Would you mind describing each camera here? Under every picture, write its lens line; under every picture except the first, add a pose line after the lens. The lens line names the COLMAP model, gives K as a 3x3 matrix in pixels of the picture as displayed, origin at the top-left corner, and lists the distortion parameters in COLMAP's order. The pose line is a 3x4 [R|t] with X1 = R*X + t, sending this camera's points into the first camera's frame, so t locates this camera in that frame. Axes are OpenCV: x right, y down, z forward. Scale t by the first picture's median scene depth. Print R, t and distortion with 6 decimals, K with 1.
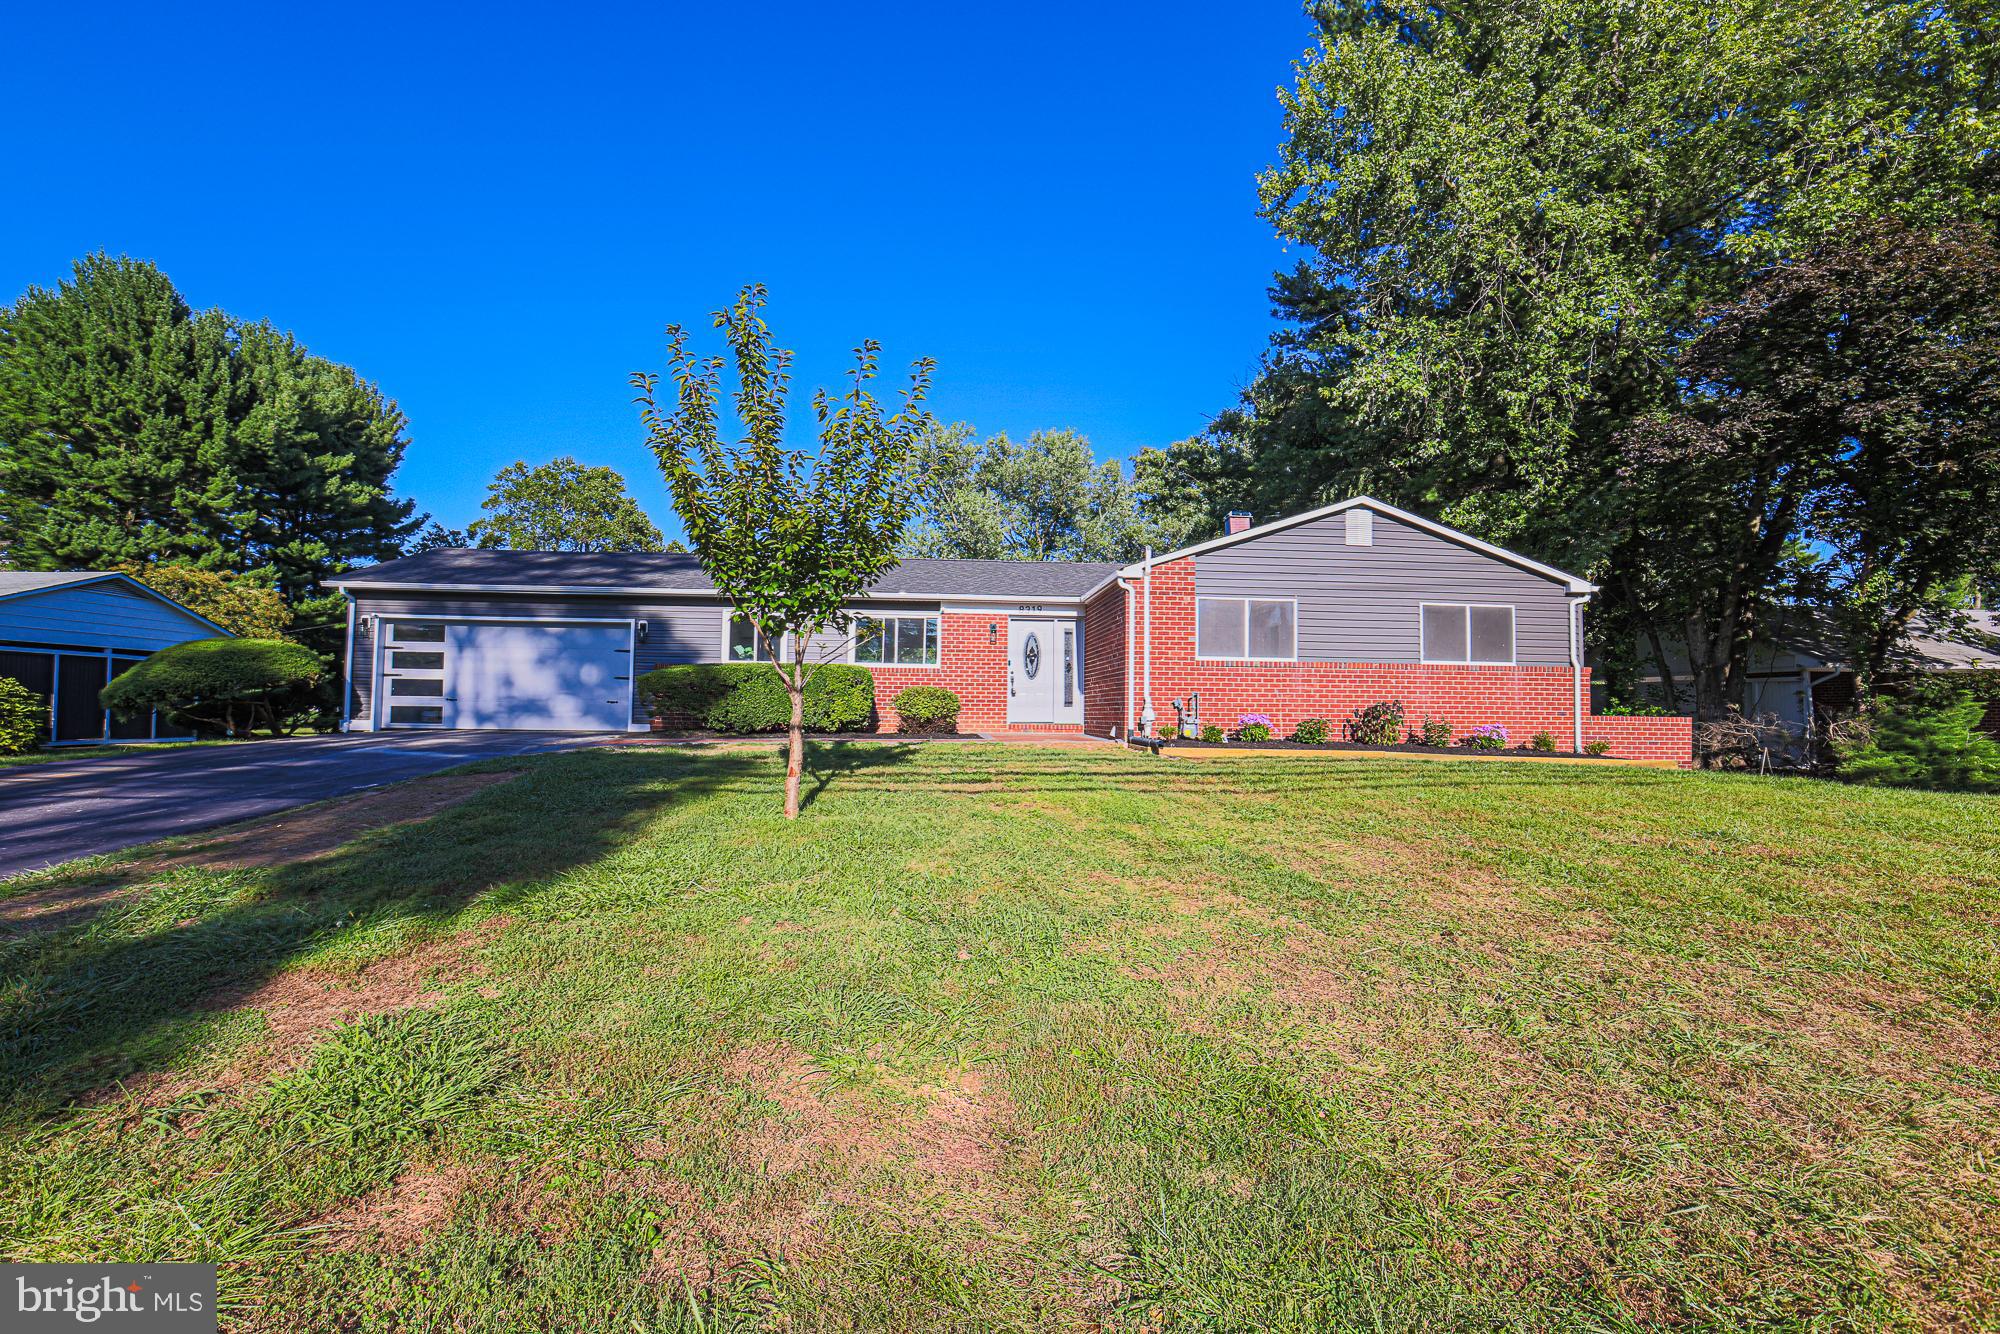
lens RADIAL K [[929.7, 0, 1000.0], [0, 929.7, 667.0], [0, 0, 1]] dist [-0.031535, 0.010661]
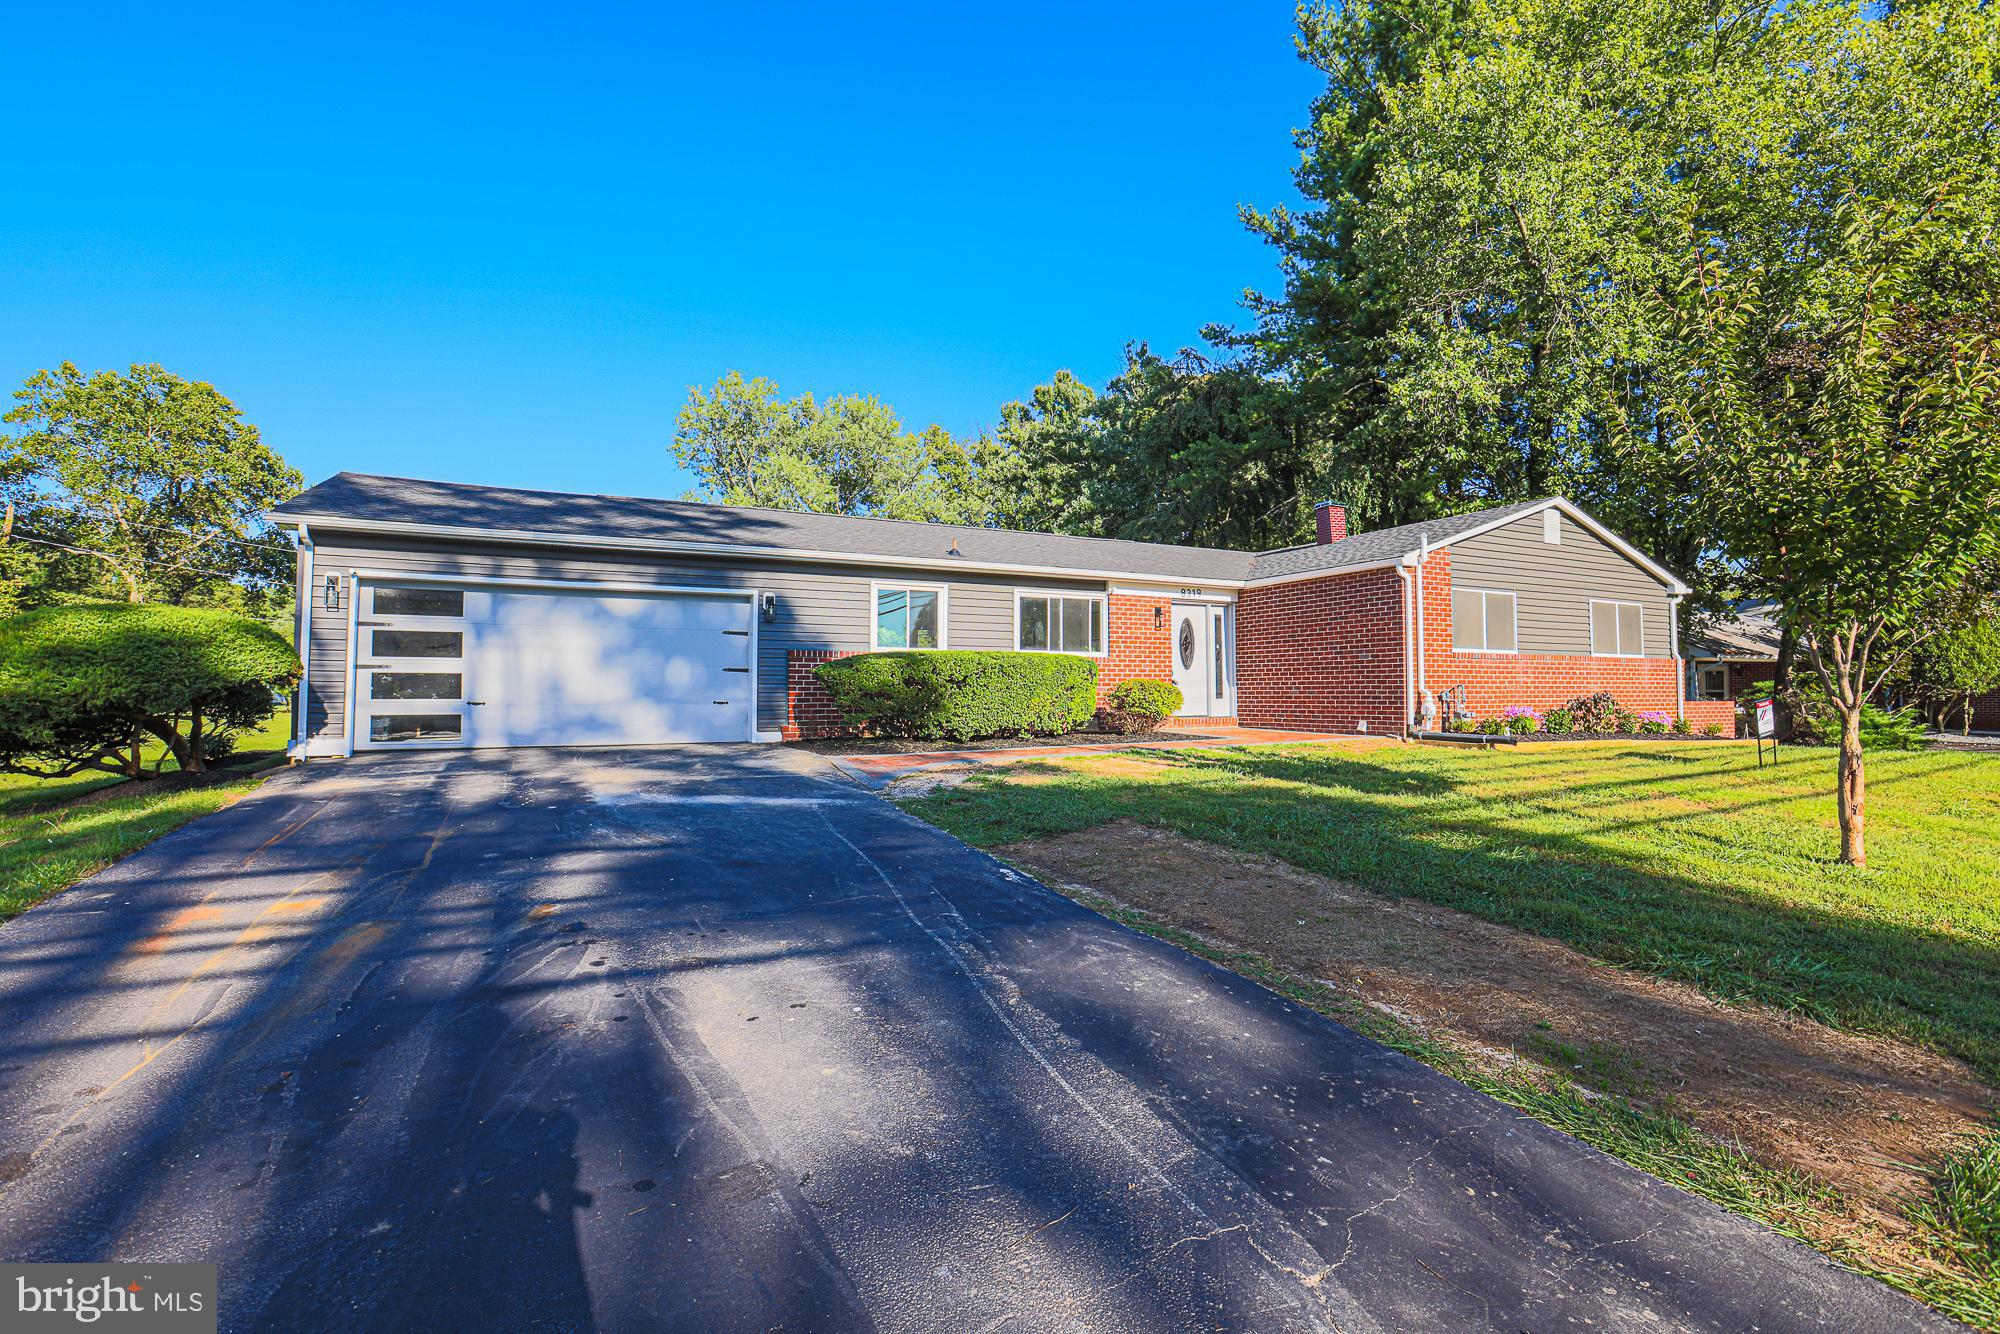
lens RADIAL K [[918.0, 0, 1000.0], [0, 918.0, 667.0], [0, 0, 1]] dist [-0.030068, 0.005600]
pose [[0.921111, -0.002726, 0.389290, -0.501225], [-0.006405, 0.999734, 0.022154, -0.008112], [-0.389247, -0.022900, 0.920849, 0.245549]]
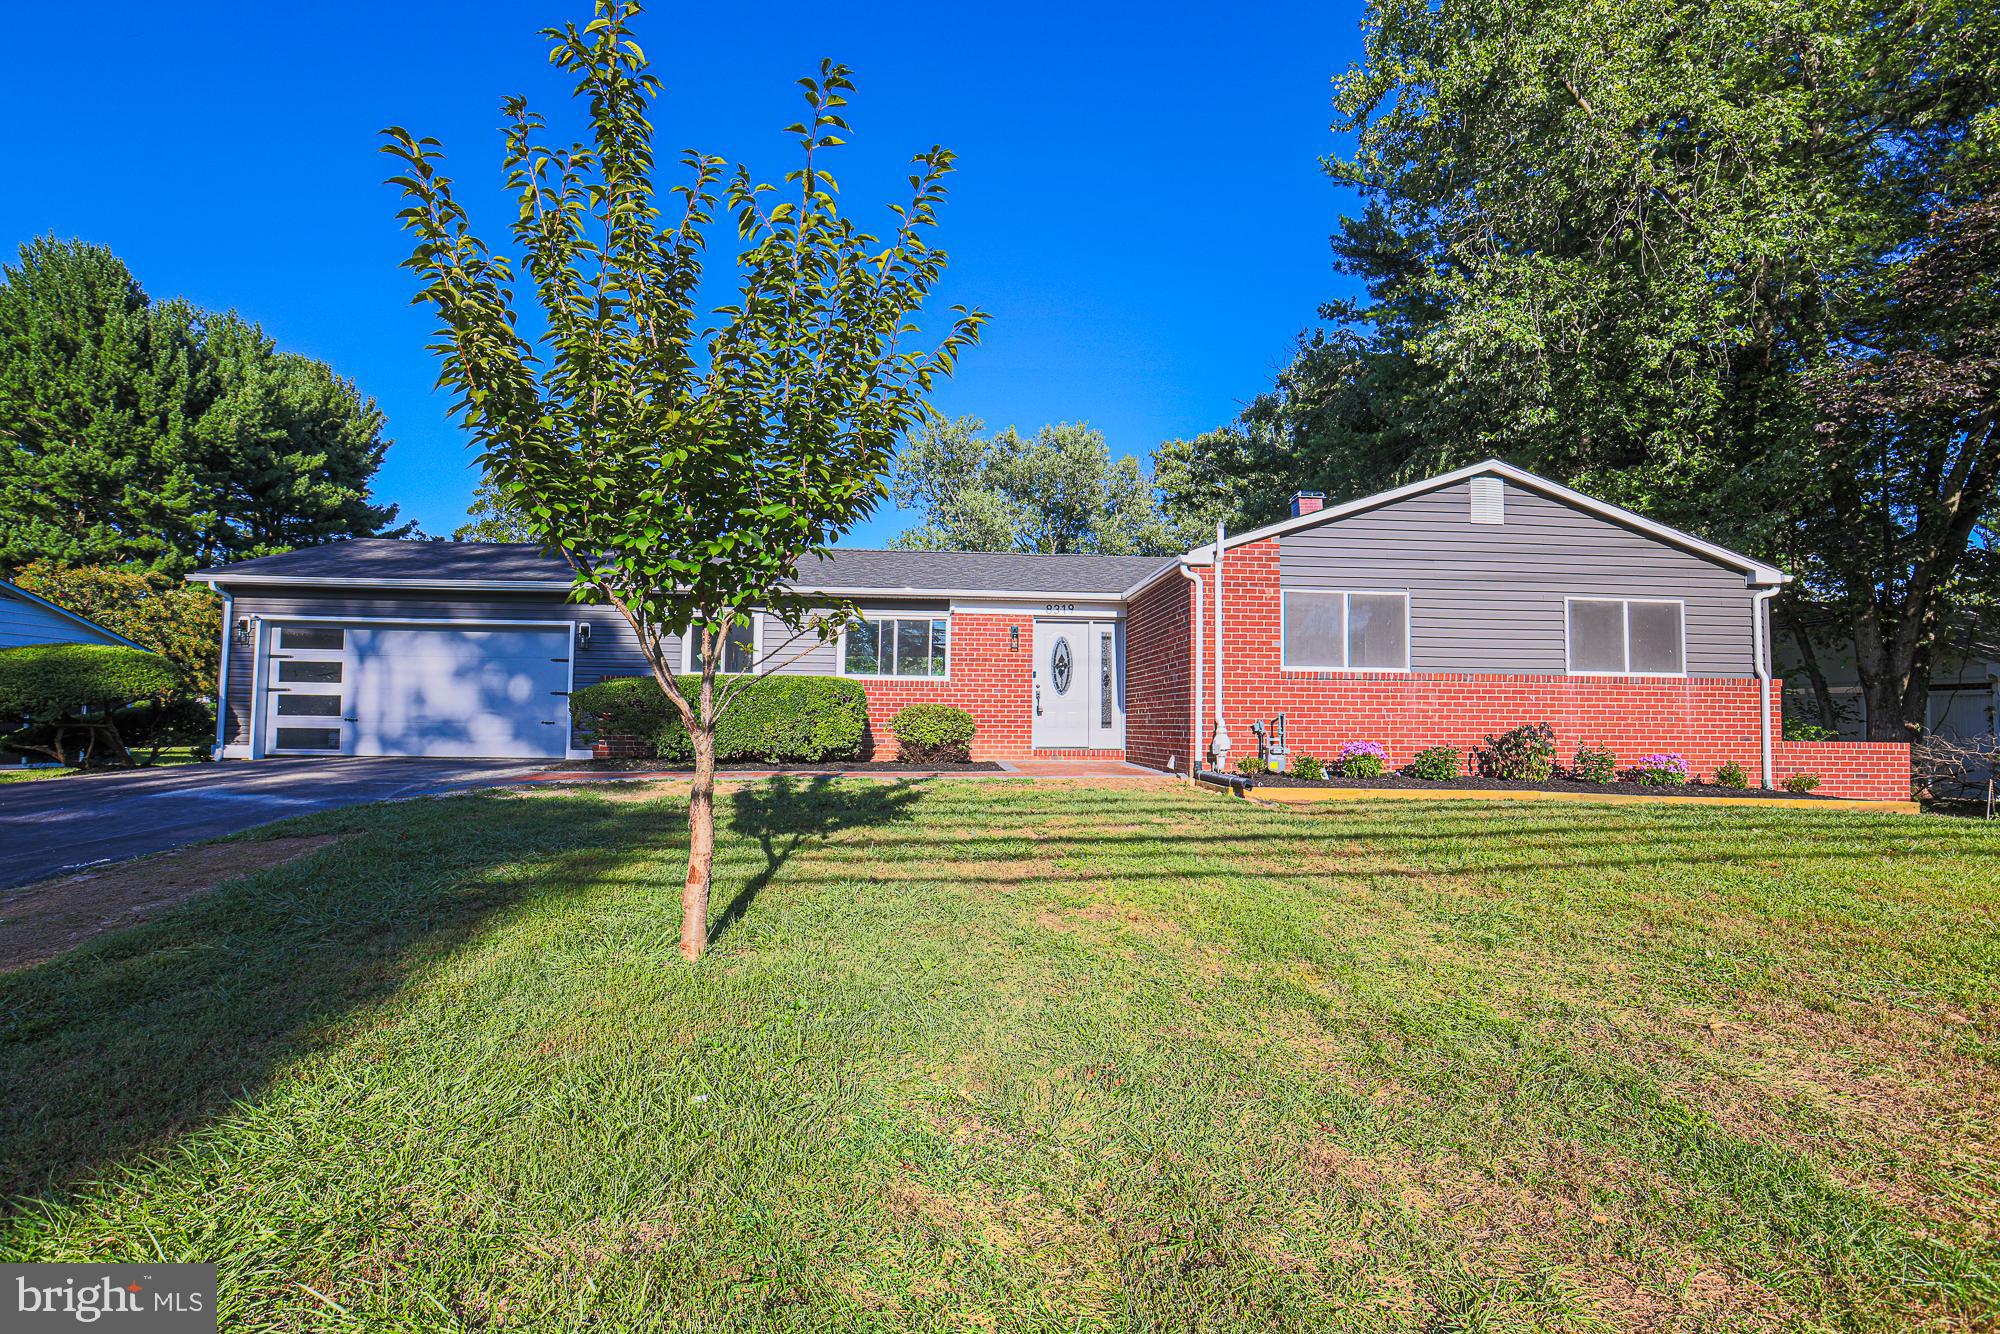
lens RADIAL K [[929.7, 0, 1000.0], [0, 929.7, 667.0], [0, 0, 1]] dist [-0.031535, 0.010661]
pose [[0.999986, -0.001244, -0.005178, -0.016030], [0.001189, 0.999943, -0.010593, -0.002340], [0.005191, 0.010587, 0.999930, 0.187973]]
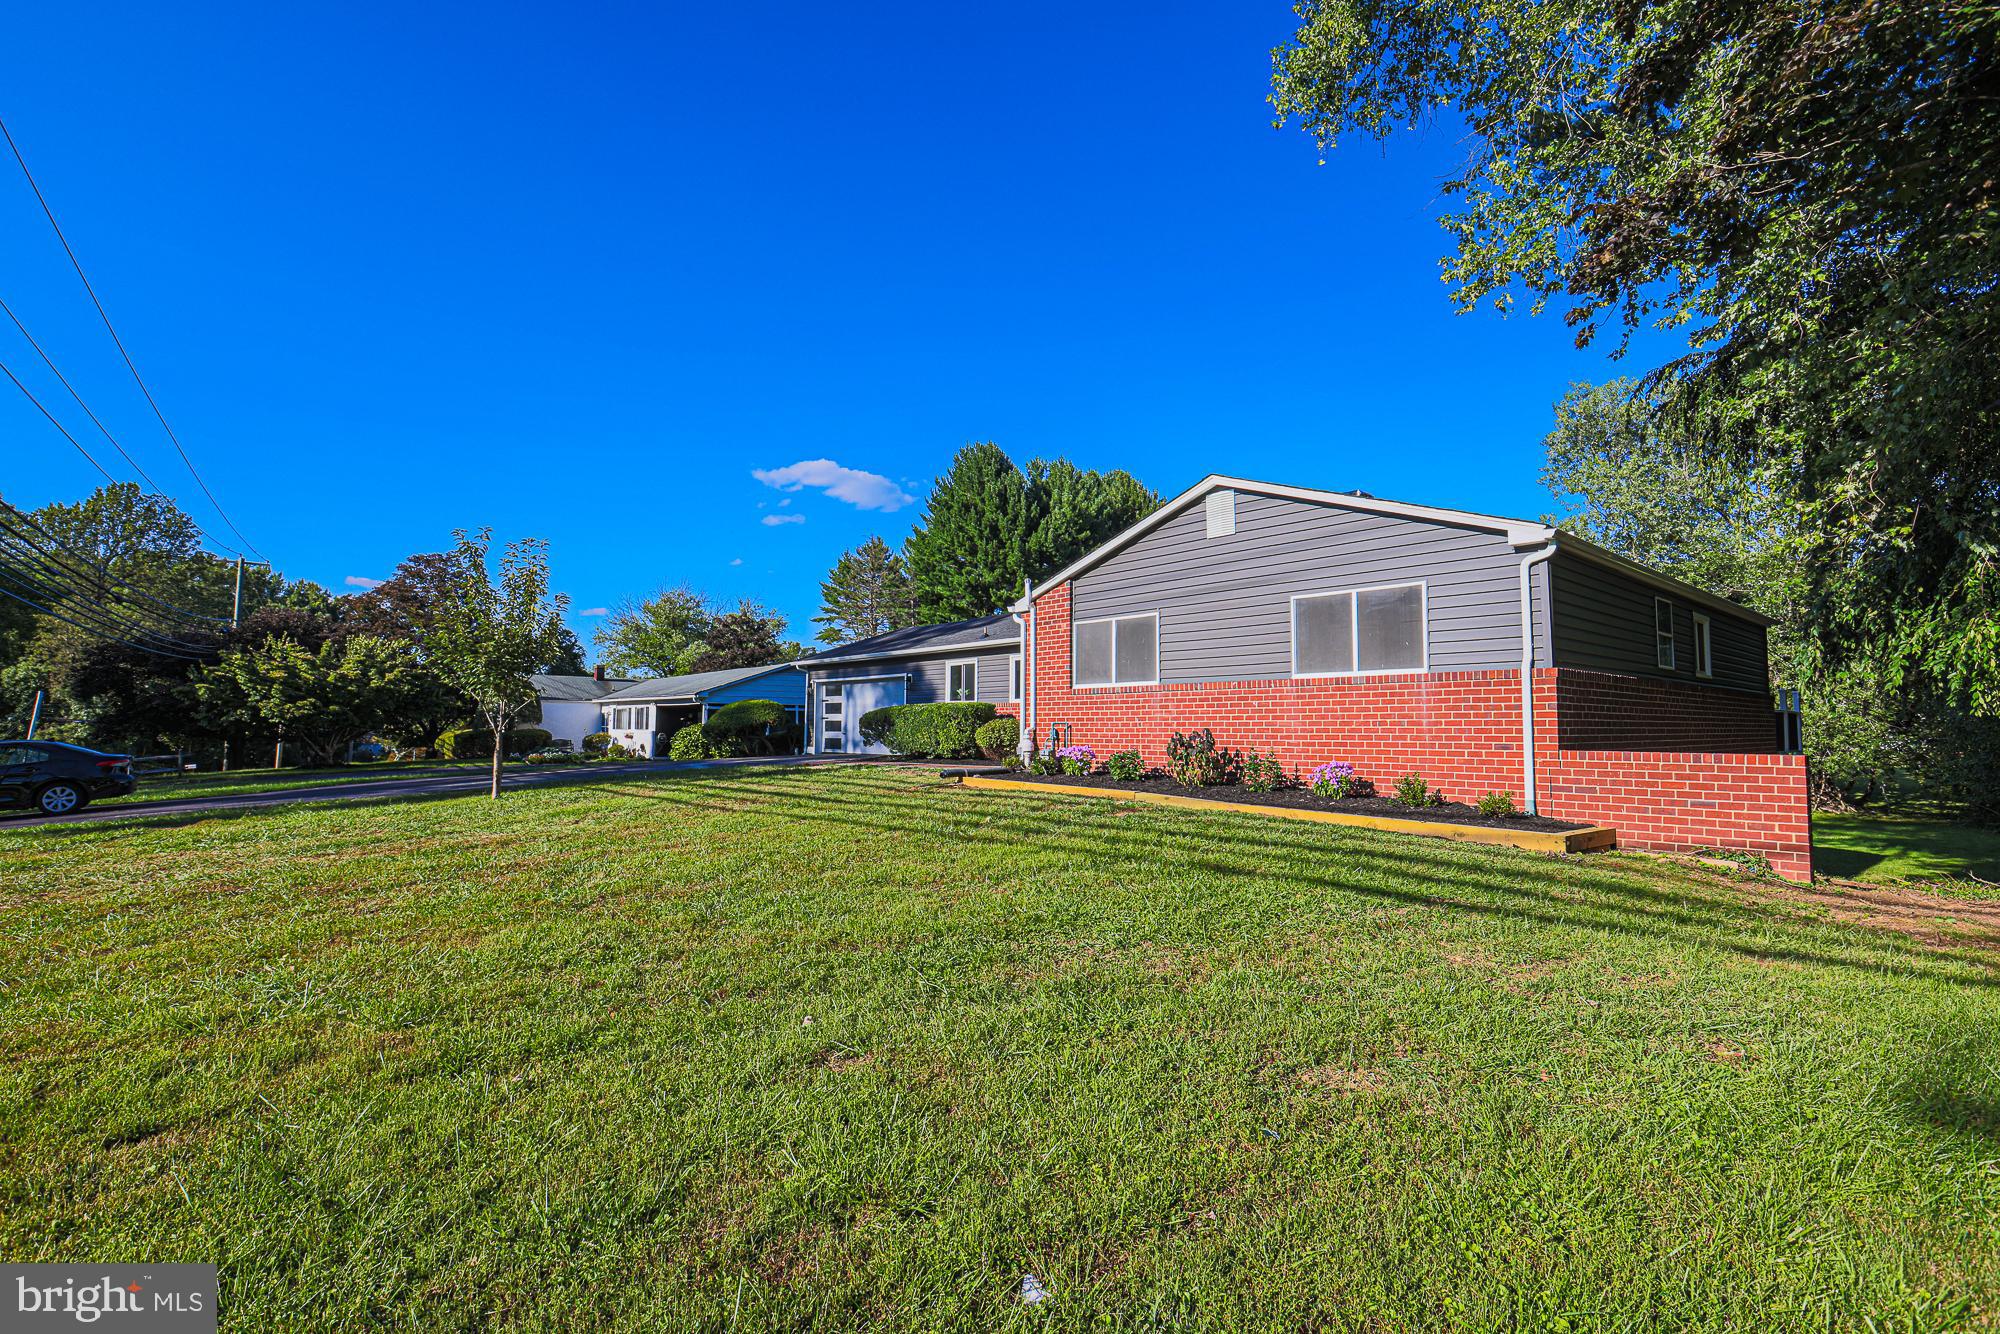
lens RADIAL K [[929.7, 0, 1000.0], [0, 929.7, 667.0], [0, 0, 1]] dist [-0.031535, 0.010661]
pose [[0.580003, -0.064641, -0.812046, 0.783399], [0.041683, 0.997896, -0.049663, 0.012174], [0.813547, -0.005044, 0.581477, 0.318662]]
